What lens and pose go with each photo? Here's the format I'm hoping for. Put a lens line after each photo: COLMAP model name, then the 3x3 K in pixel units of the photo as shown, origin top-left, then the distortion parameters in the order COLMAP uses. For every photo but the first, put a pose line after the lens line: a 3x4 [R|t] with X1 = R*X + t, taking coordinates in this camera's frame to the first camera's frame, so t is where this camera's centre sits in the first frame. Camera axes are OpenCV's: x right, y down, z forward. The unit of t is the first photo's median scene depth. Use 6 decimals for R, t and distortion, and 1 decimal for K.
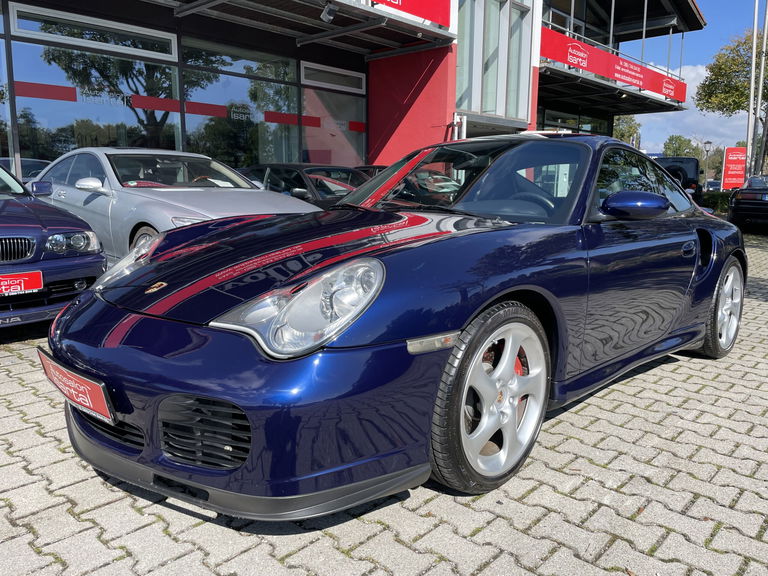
lens RADIAL K [[585.2, 0, 384.0], [0, 585.2, 288.0], [0, 0, 1]] dist [0.094190, -0.118334]
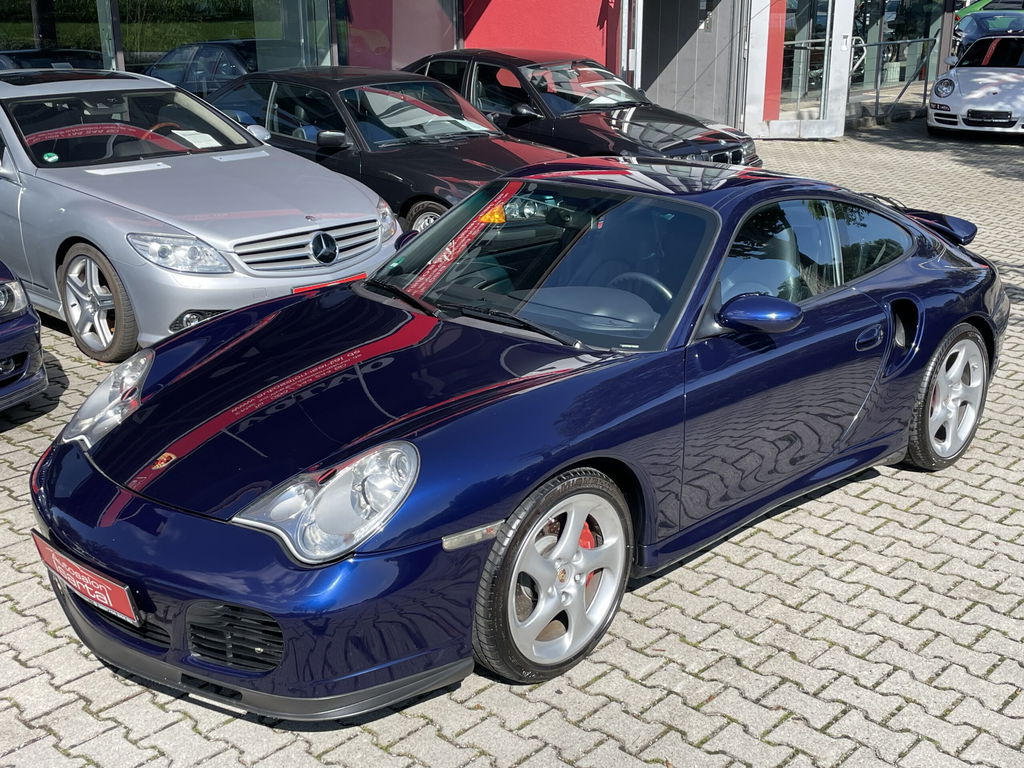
lens RADIAL K [[1204.0, 0, 512.0], [0, 1204.0, 384.0], [0, 0, 1]] dist [0.107820, -0.070387]
pose [[0.999887, -0.012886, -0.007741, 0.151347], [0.013866, 0.989513, 0.143775, -0.386646], [0.005807, -0.143867, 0.989580, -0.797513]]
